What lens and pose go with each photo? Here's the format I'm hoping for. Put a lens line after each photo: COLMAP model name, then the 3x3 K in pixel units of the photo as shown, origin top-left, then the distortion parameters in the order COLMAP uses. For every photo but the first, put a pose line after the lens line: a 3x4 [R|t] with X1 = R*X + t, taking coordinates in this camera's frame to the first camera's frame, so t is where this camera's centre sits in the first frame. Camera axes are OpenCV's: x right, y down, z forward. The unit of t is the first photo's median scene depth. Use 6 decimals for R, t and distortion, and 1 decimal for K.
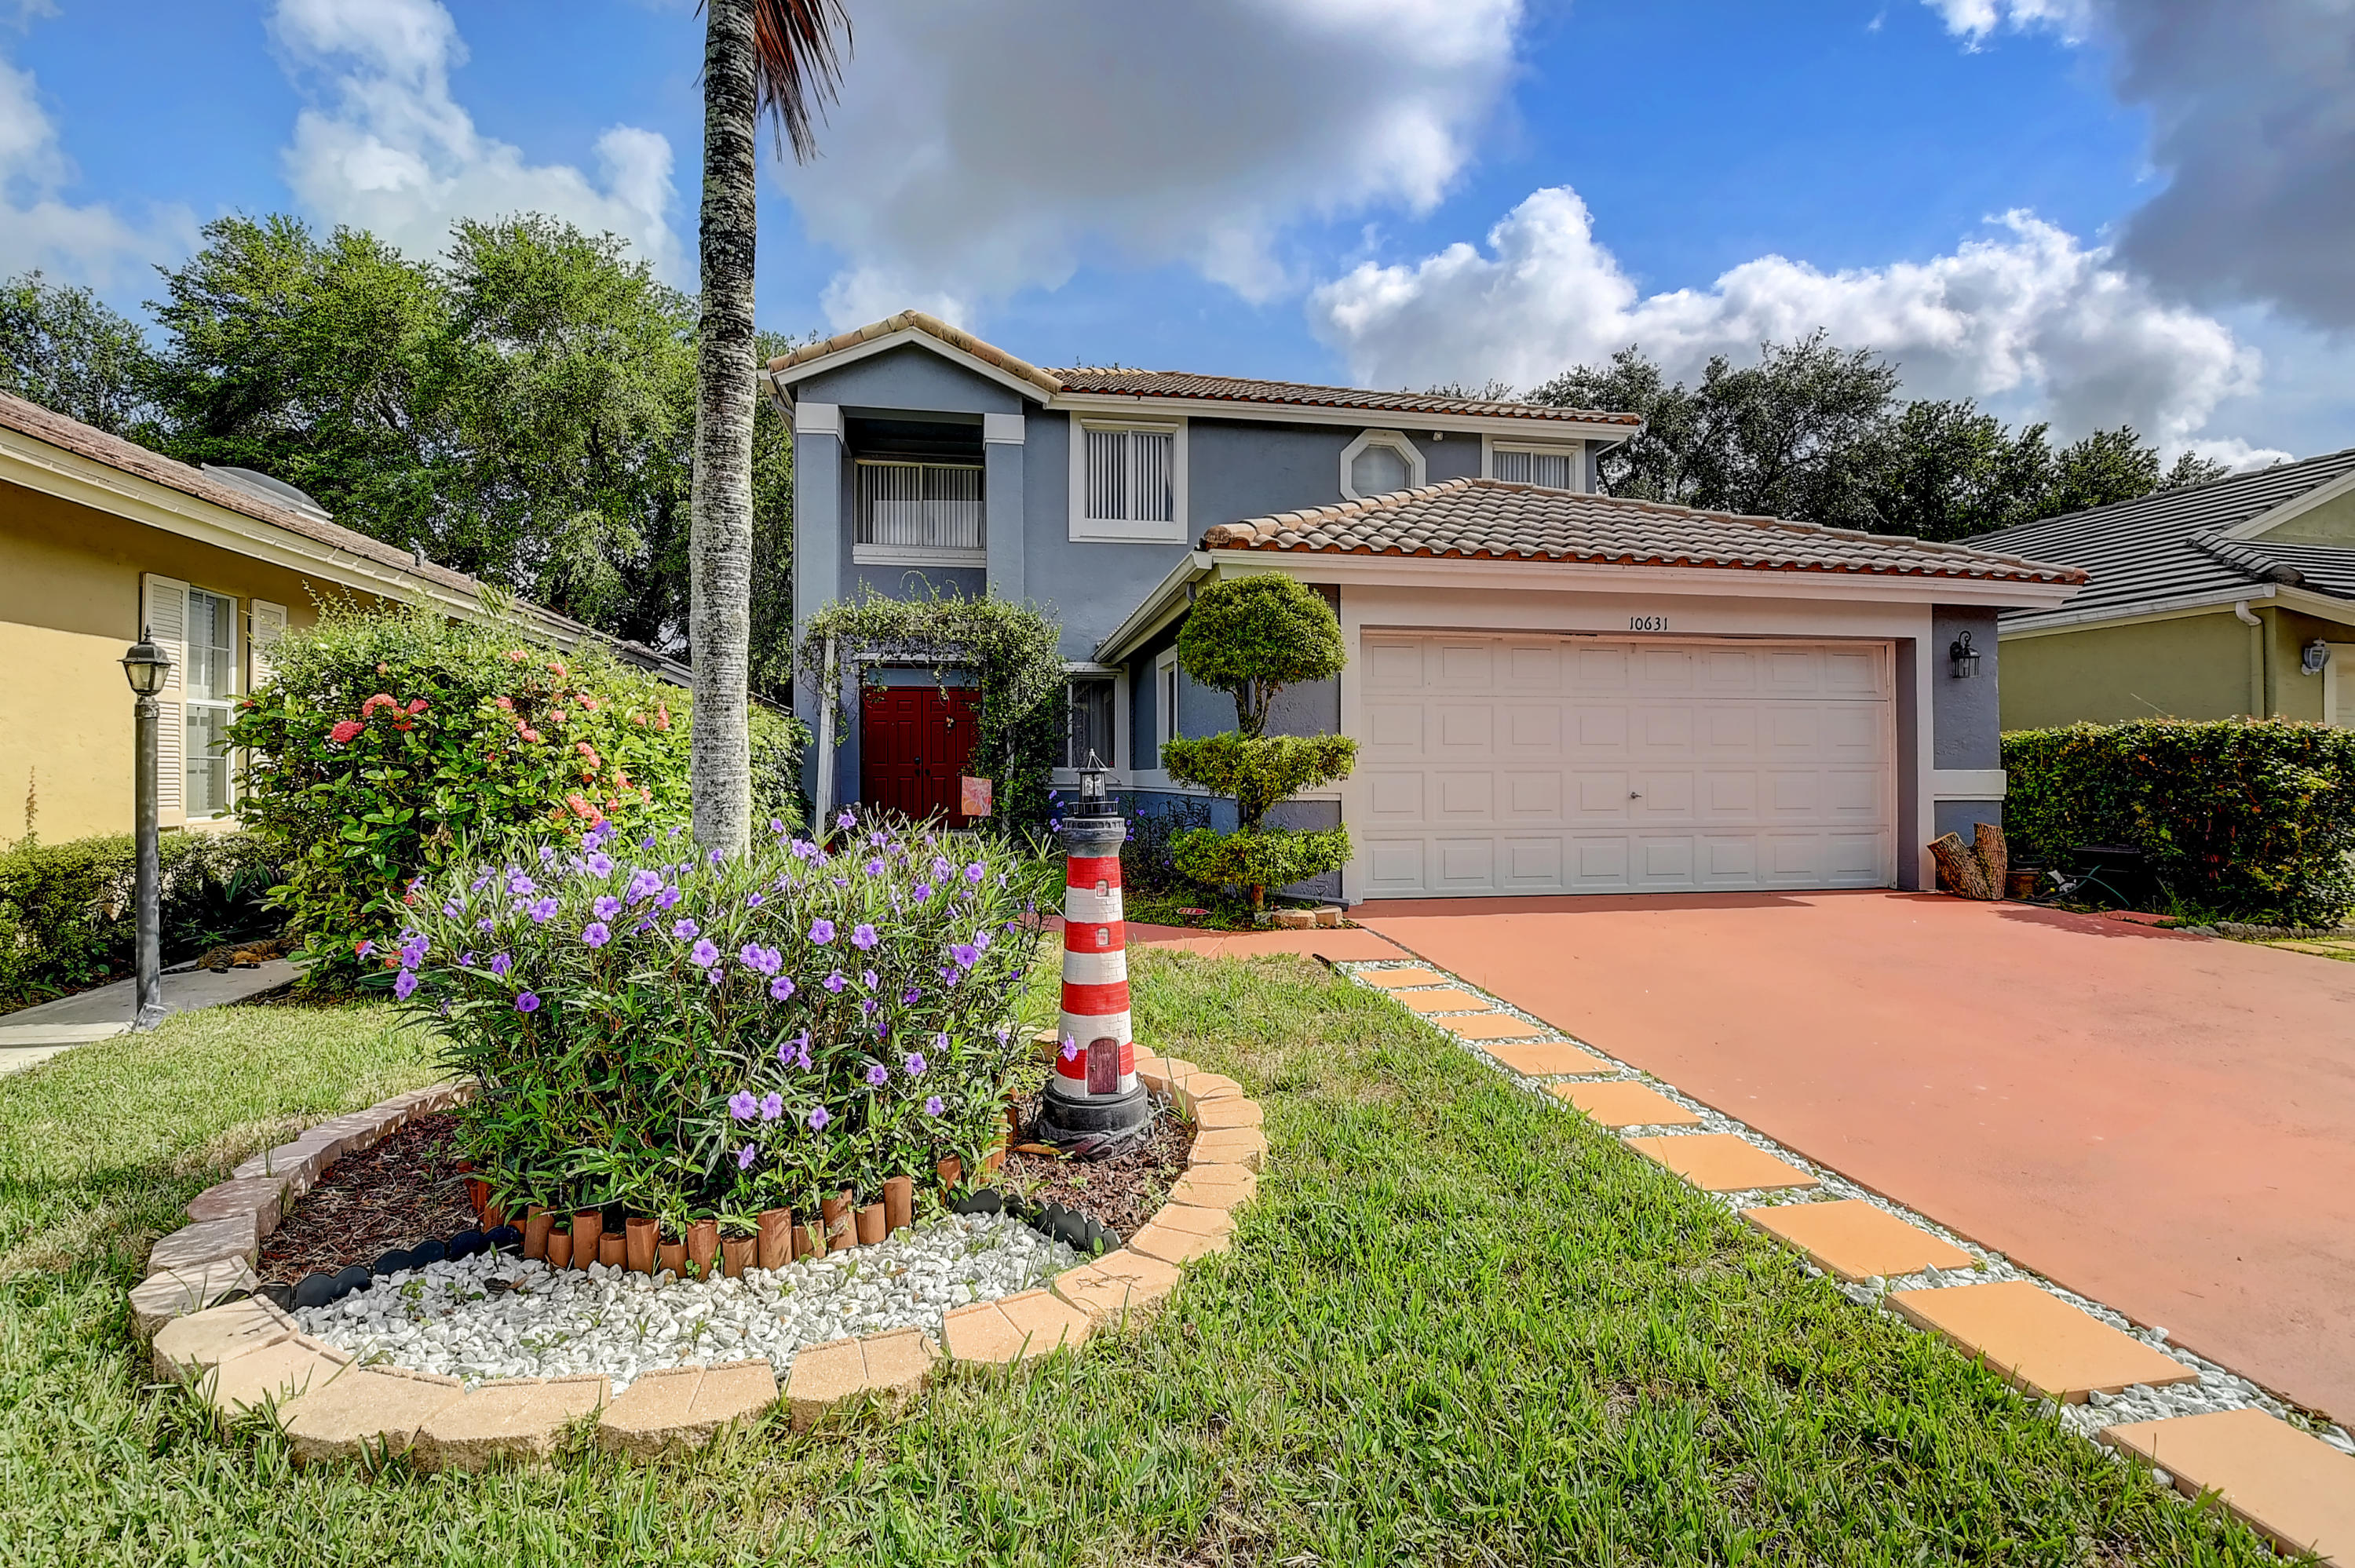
lens RADIAL K [[1022.0, 0, 1177.5], [0, 1022.0, 784.0], [0, 0, 1]] dist [-0.001129, -0.021465]
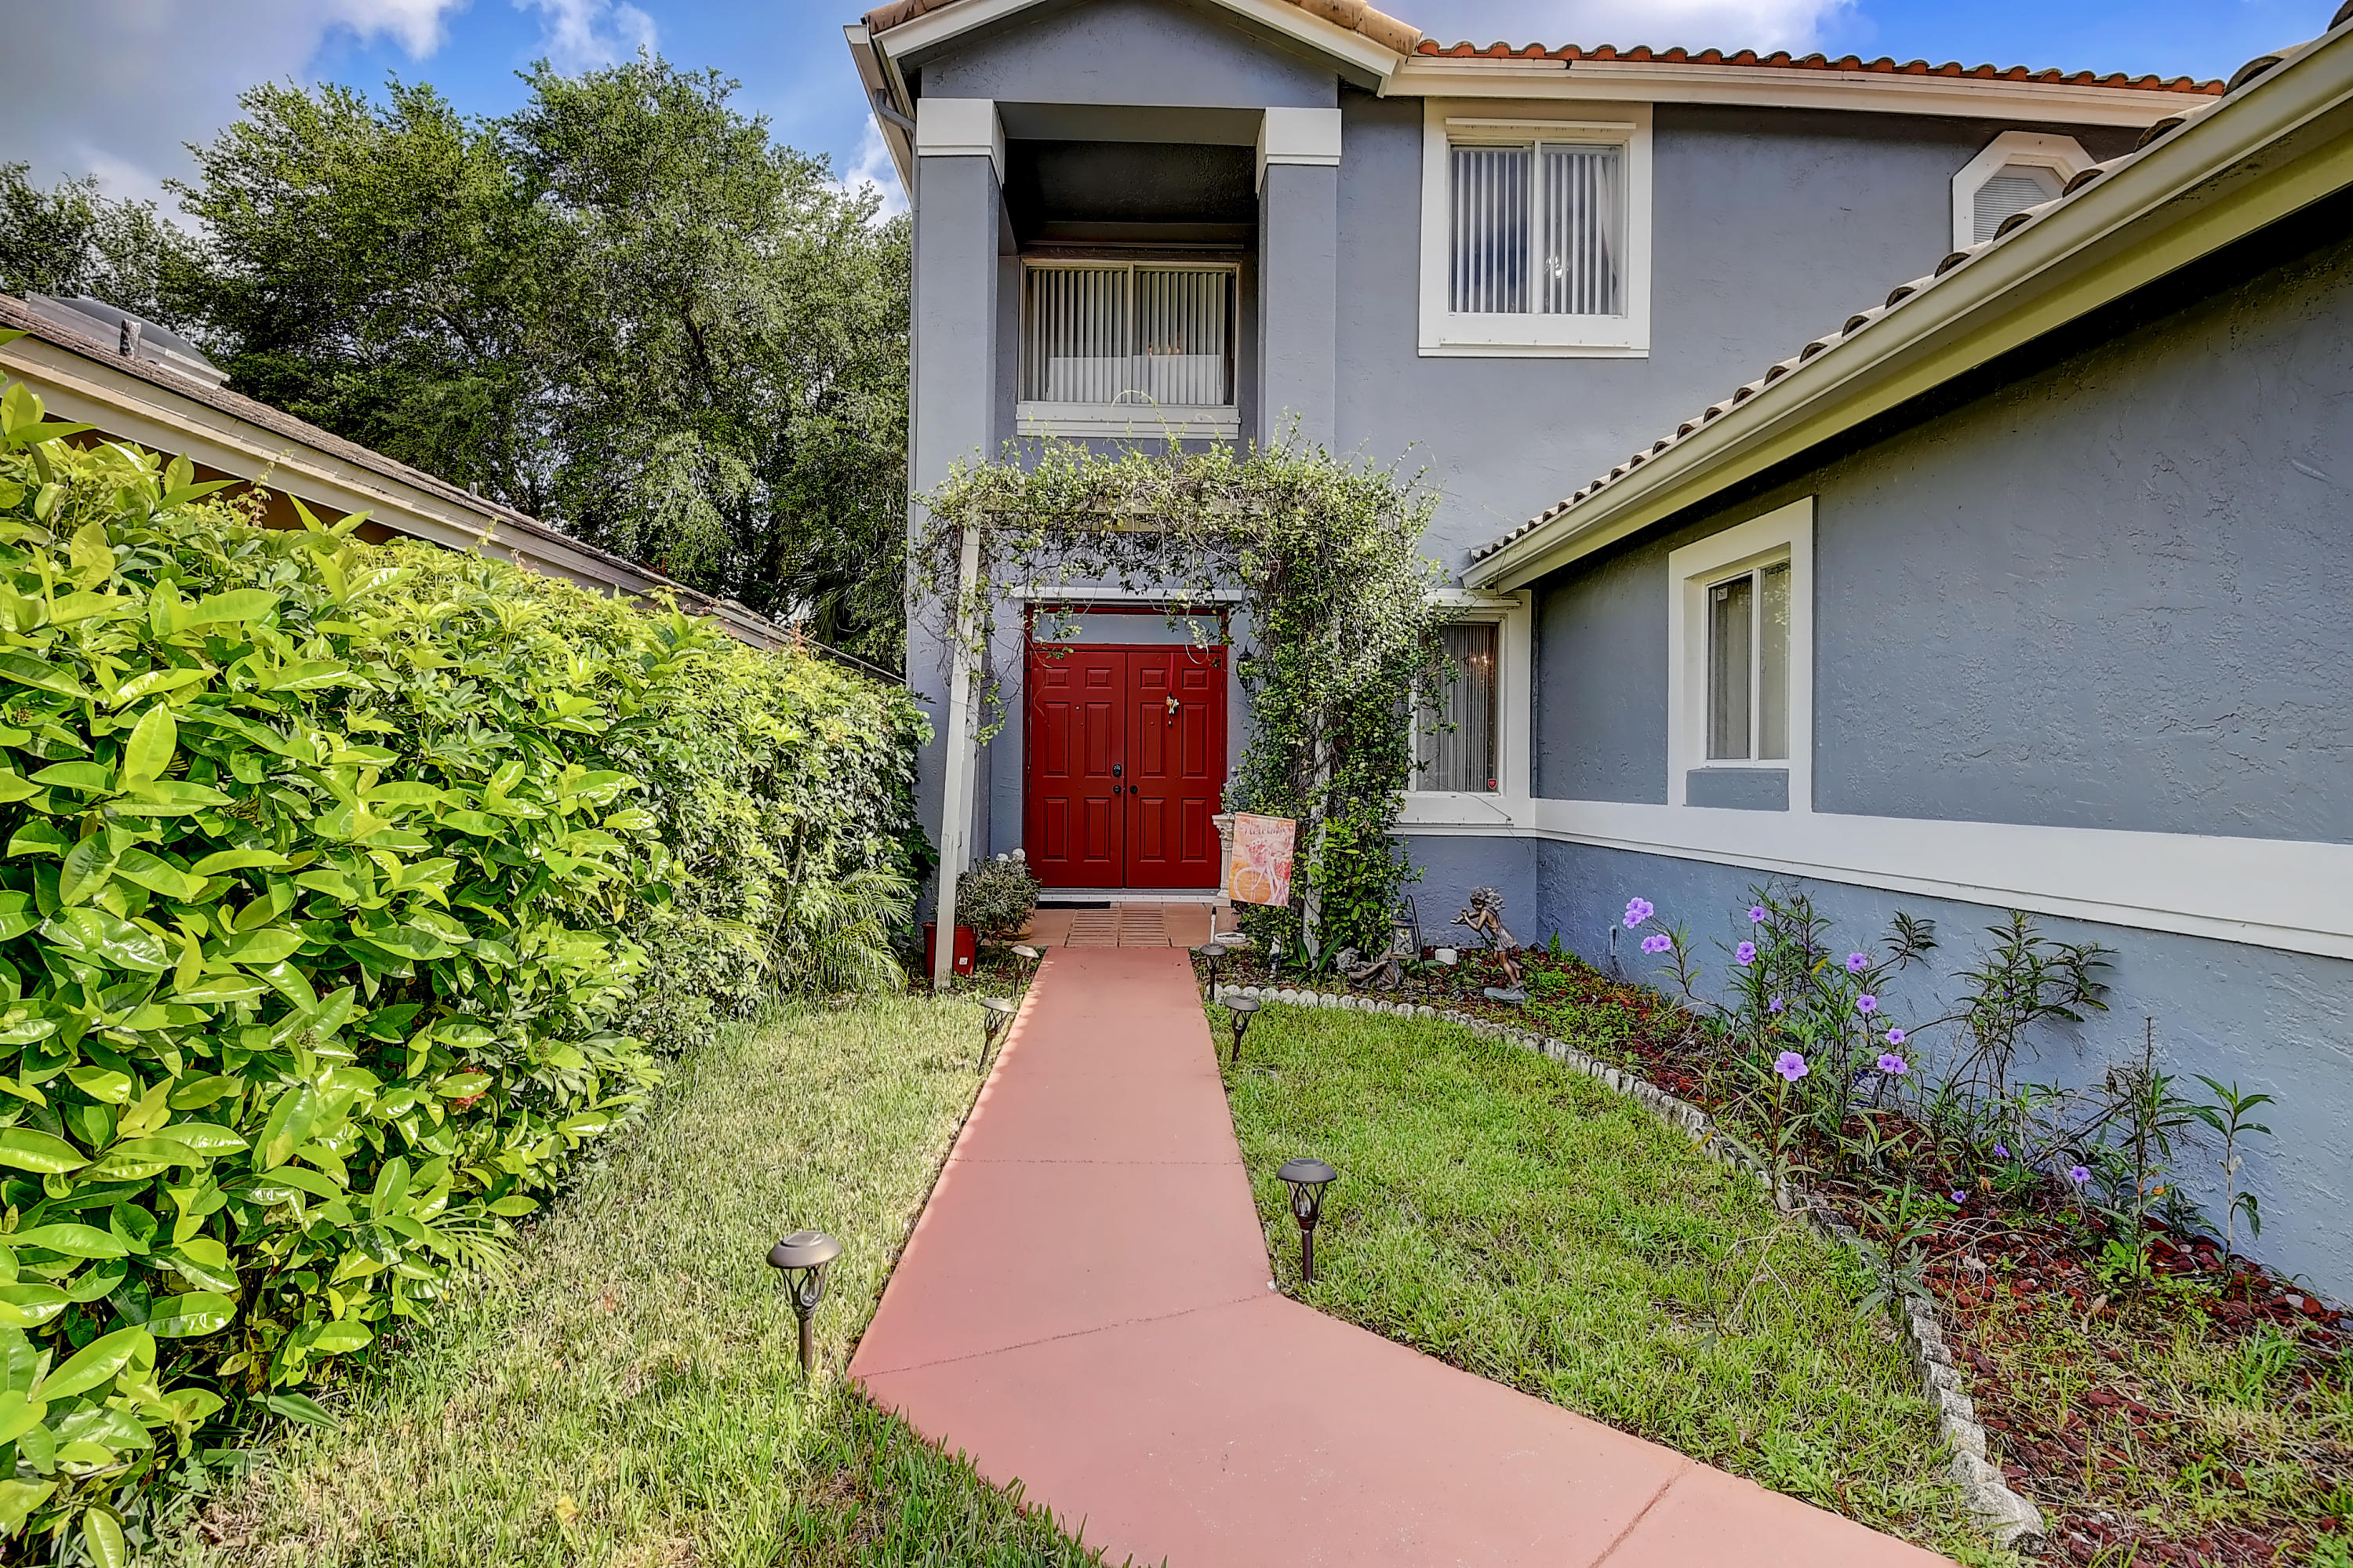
lens RADIAL K [[1213.6, 0, 1171.9], [0, 1213.6, 790.1], [0, 0, 1]] dist [0.003247, 0.000340]
pose [[0.985069, 0.019187, -0.171087, -0.118400], [-0.019244, 0.999814, 0.001324, -0.014777], [0.171081, 0.001988, 0.985255, 0.367031]]
